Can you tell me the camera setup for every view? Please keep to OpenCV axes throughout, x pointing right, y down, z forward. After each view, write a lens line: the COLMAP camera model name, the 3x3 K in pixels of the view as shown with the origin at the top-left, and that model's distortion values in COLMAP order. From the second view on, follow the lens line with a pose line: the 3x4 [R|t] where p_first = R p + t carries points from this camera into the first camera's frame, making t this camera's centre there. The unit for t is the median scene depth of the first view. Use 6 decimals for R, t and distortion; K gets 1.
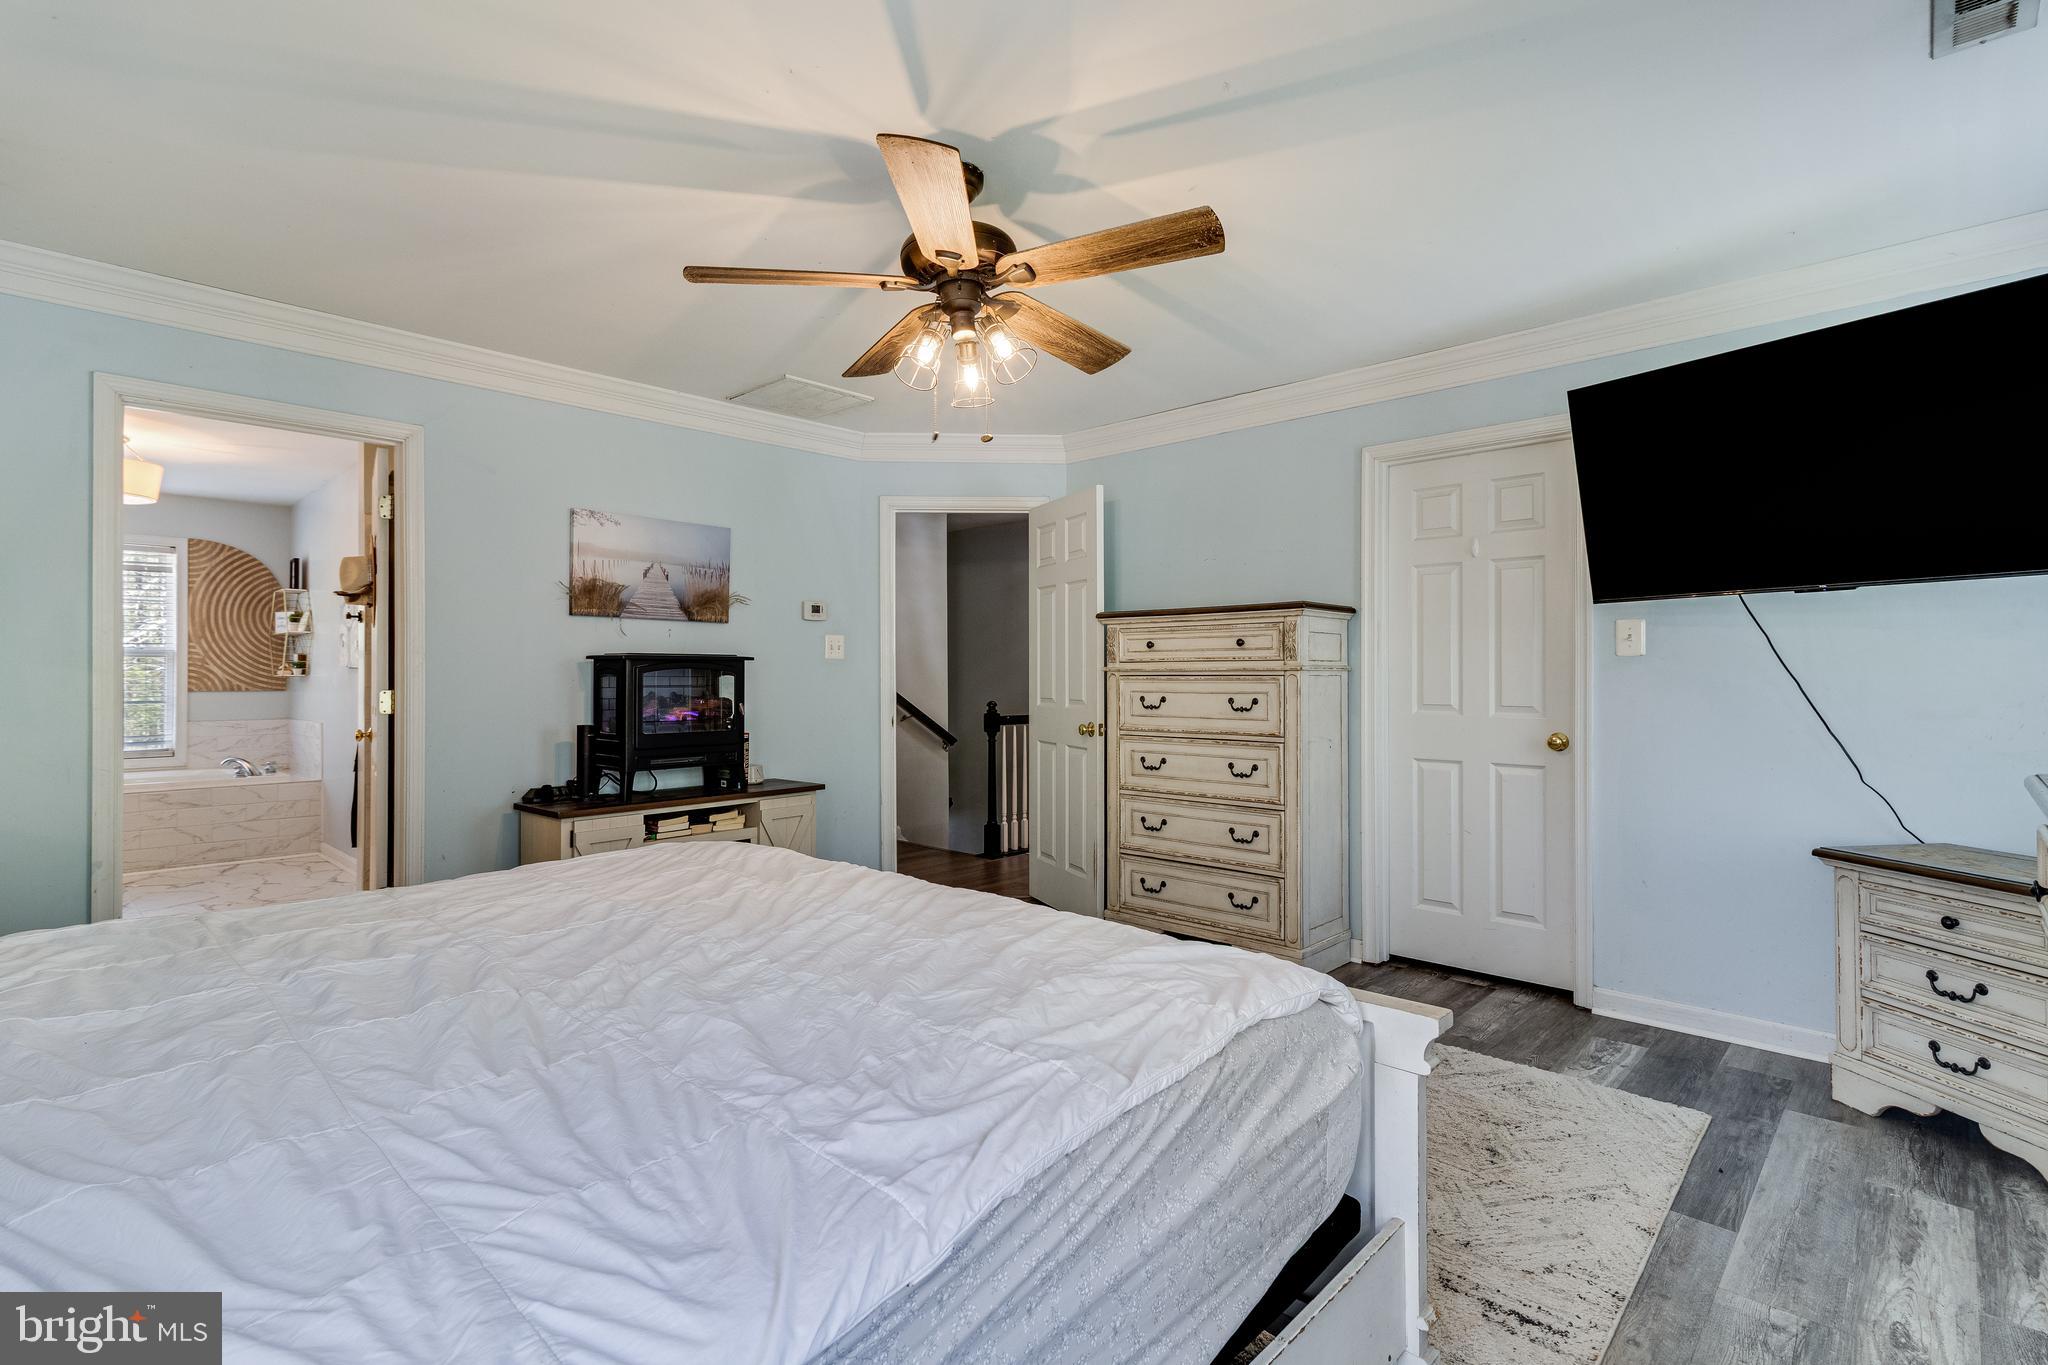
lens RADIAL K [[963.3, 0, 1018.8], [0, 963.3, 673.4], [0, 0, 1]] dist [0.002474, 0.000150]
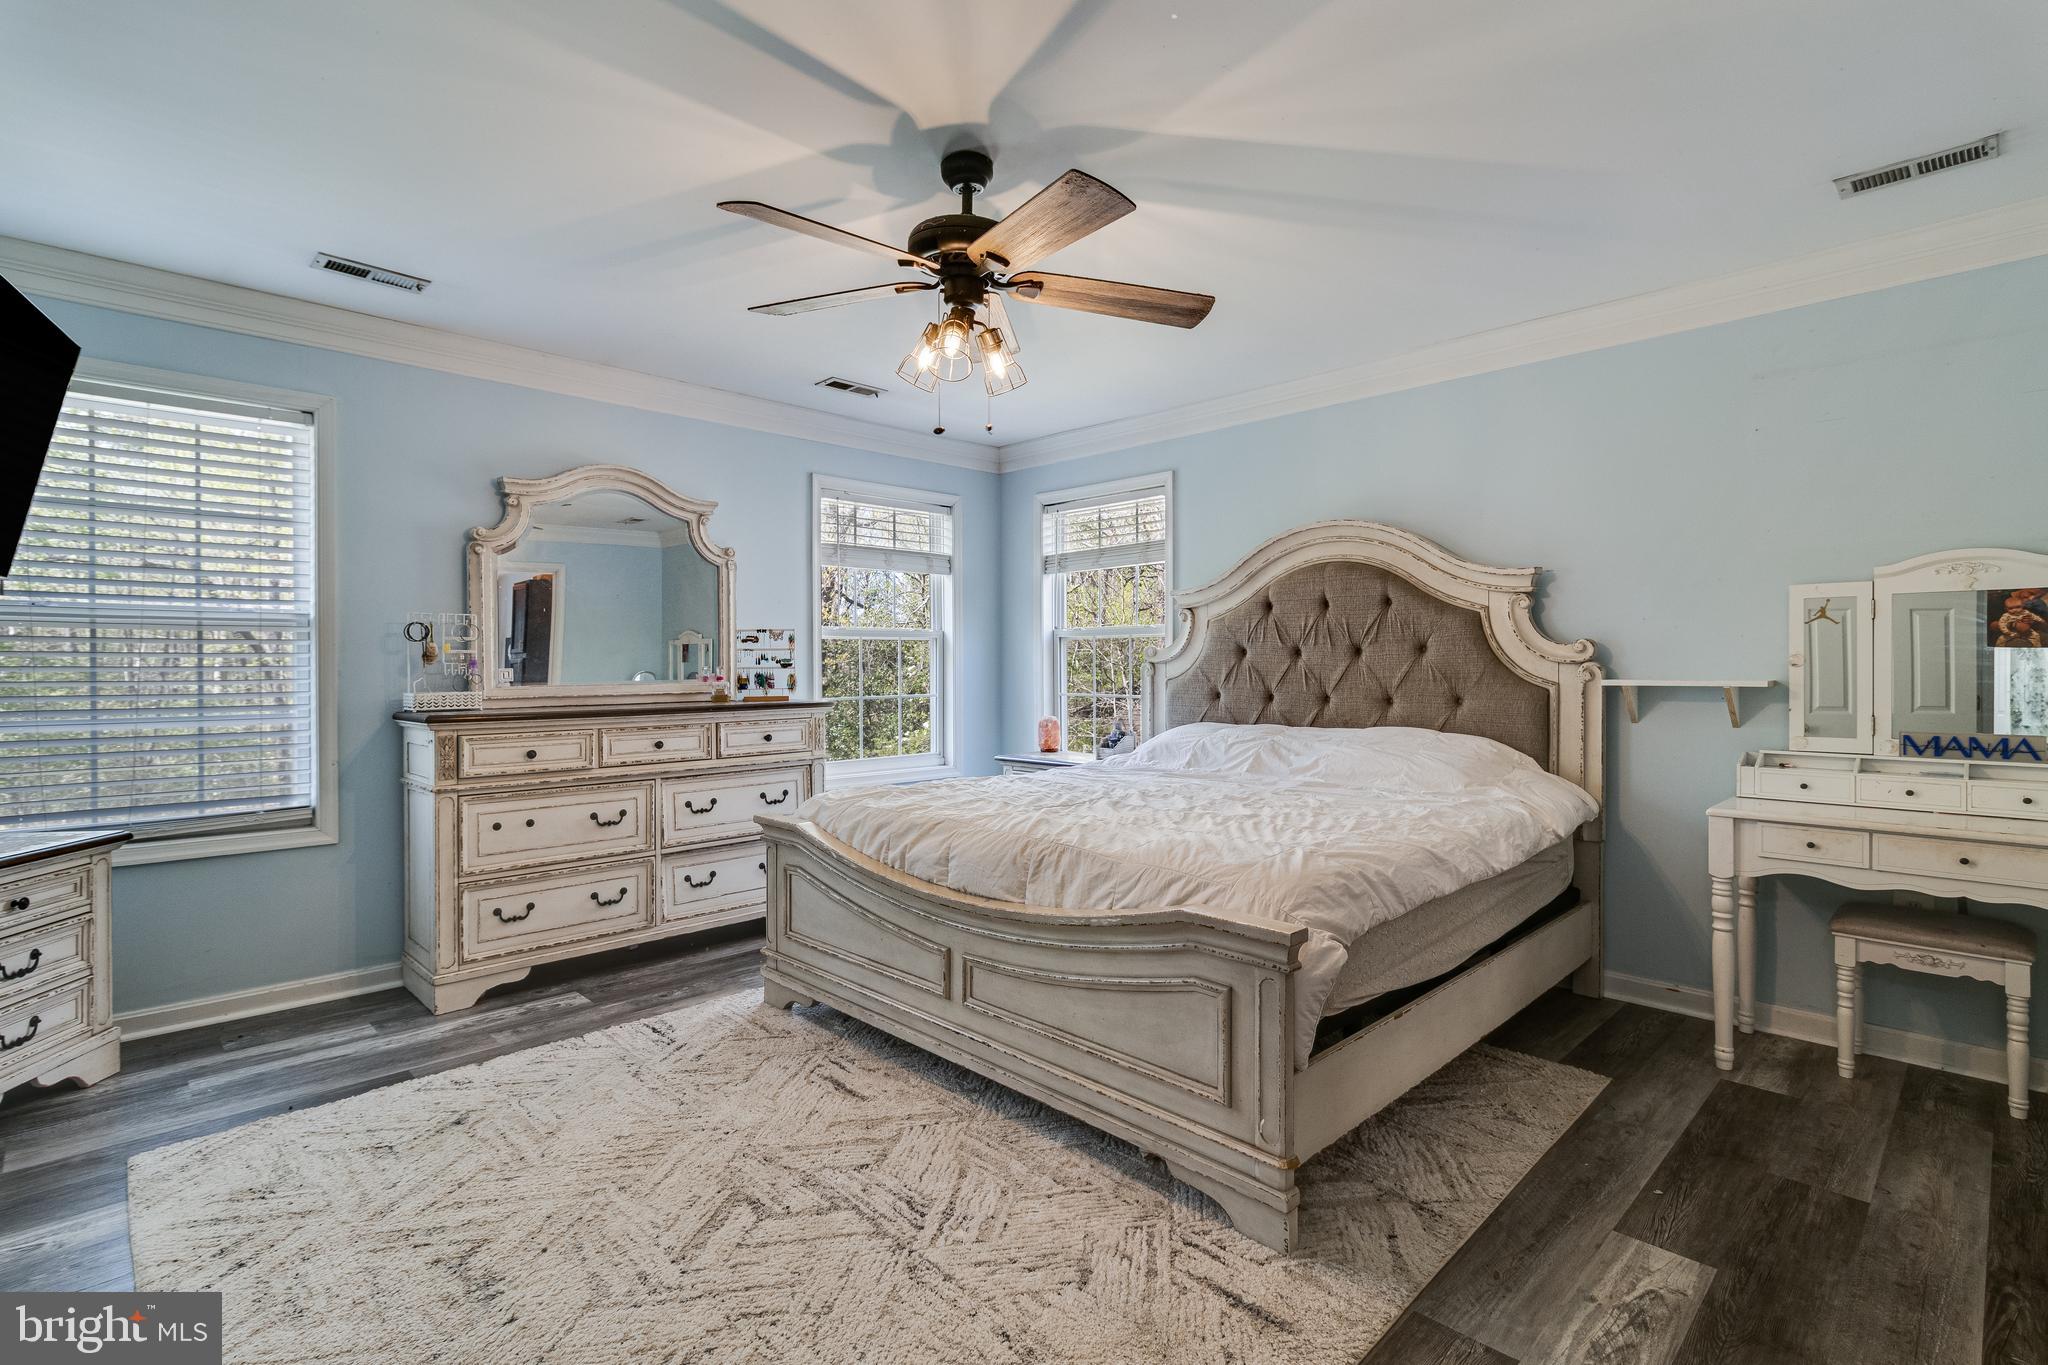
lens RADIAL K [[963.3, 0, 1021.9], [0, 963.3, 669.7], [0, 0, 1]] dist [0.002474, 0.000150]
pose [[-0.999130, -0.003933, 0.041513, -0.125176], [-0.004000, 0.999991, -0.001522, 0.001093], [-0.041507, -0.001687, -0.999137, 1.536962]]
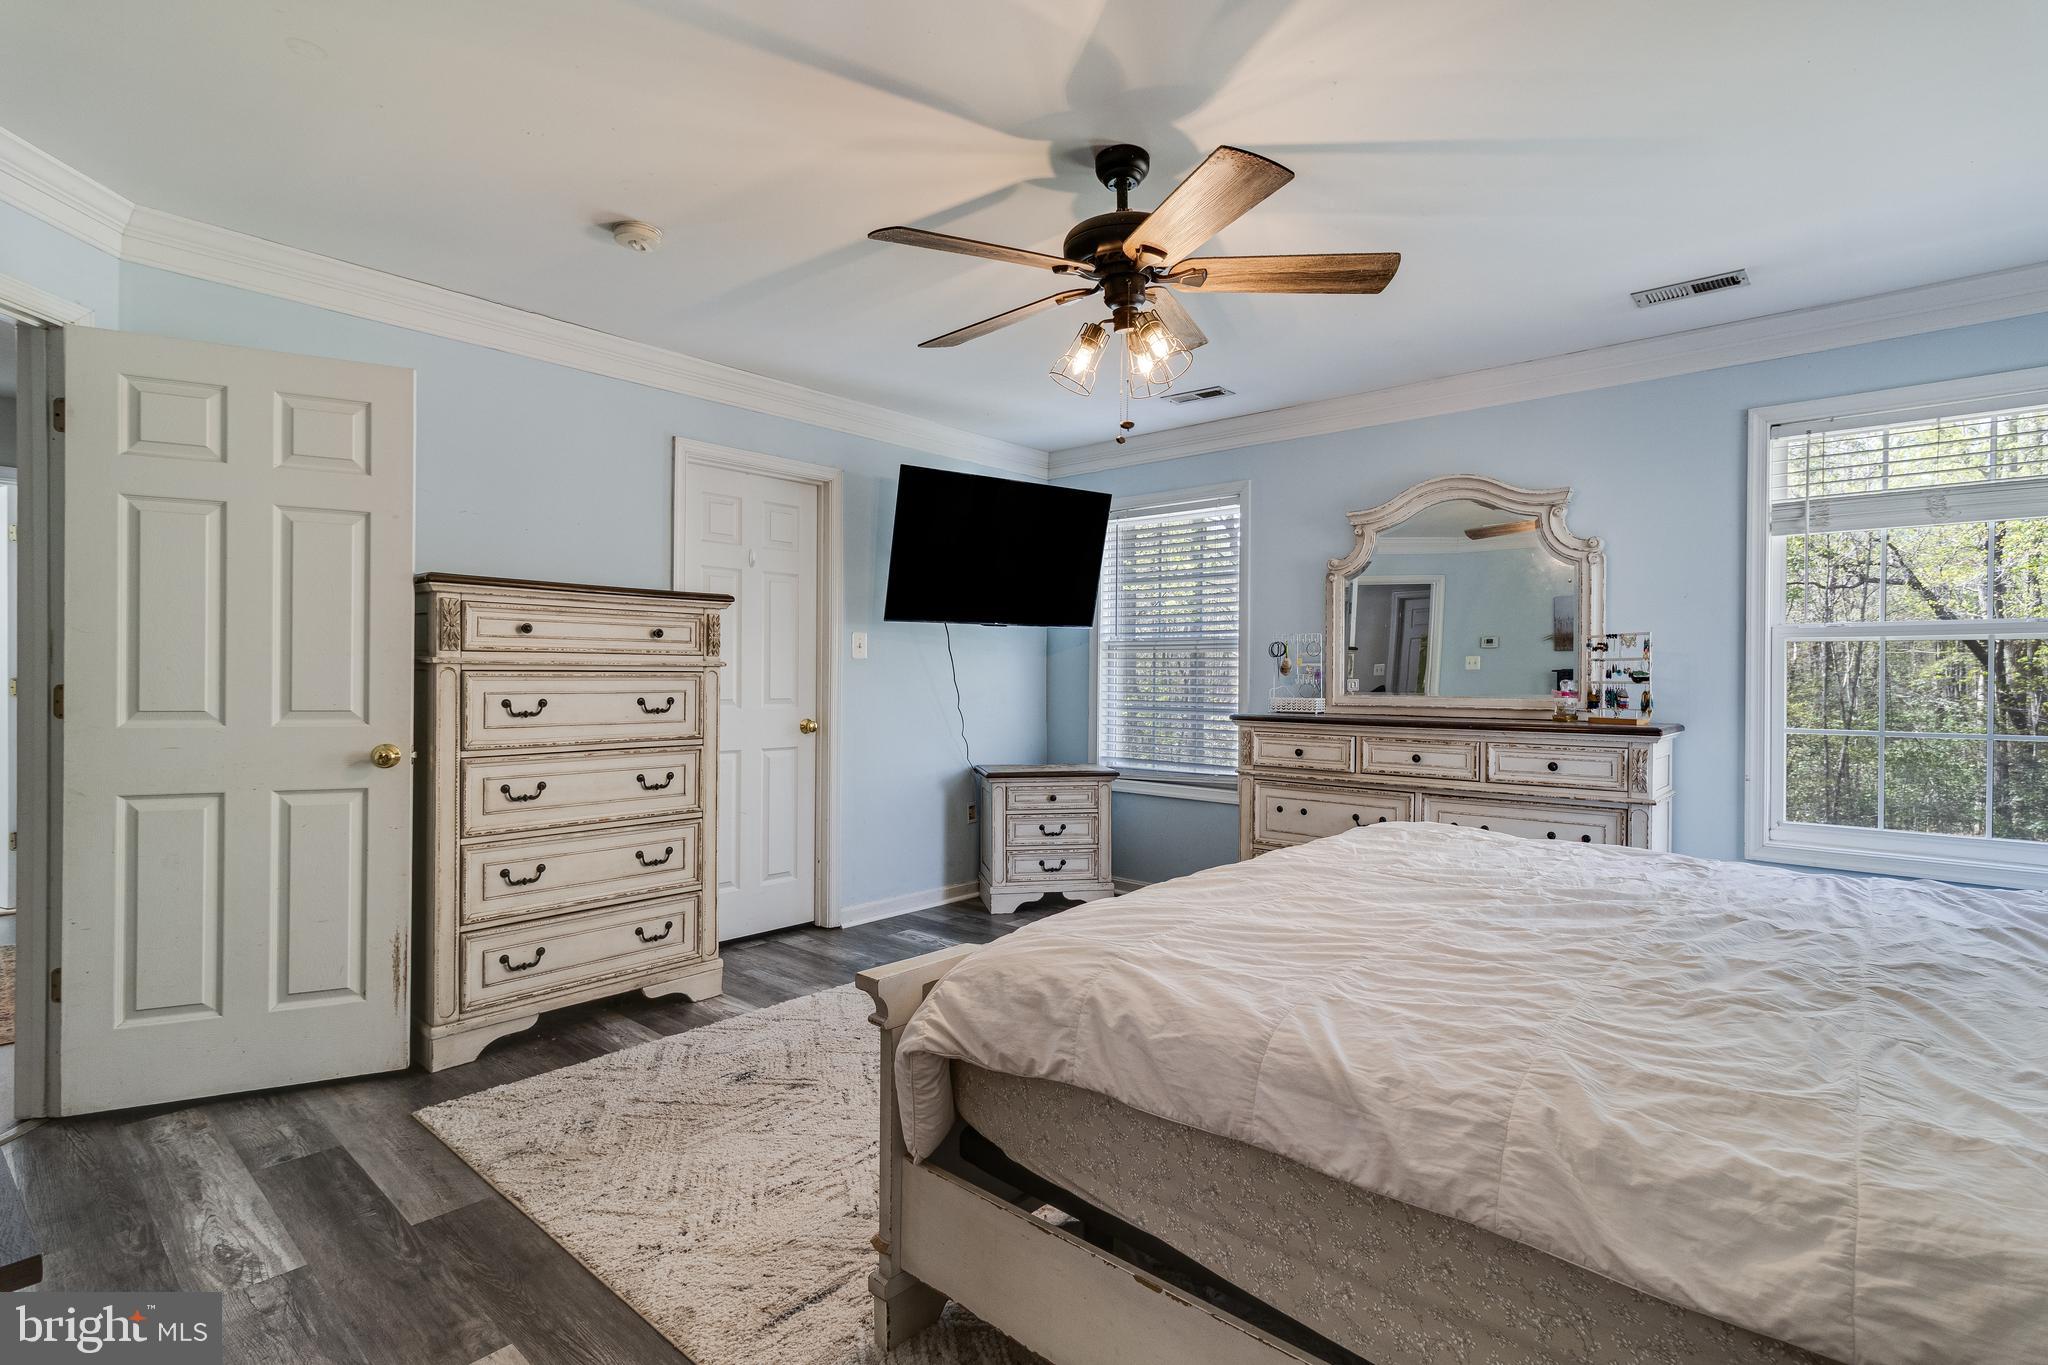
lens RADIAL K [[963.3, 0, 1015.5], [0, 963.3, 676.6], [0, 0, 1]] dist [0.002474, 0.000150]
pose [[-0.024851, -0.007201, 0.999665, -0.794224], [-0.016068, 0.999848, 0.006803, -0.005497], [-0.999562, -0.015894, -0.024963, 0.869135]]
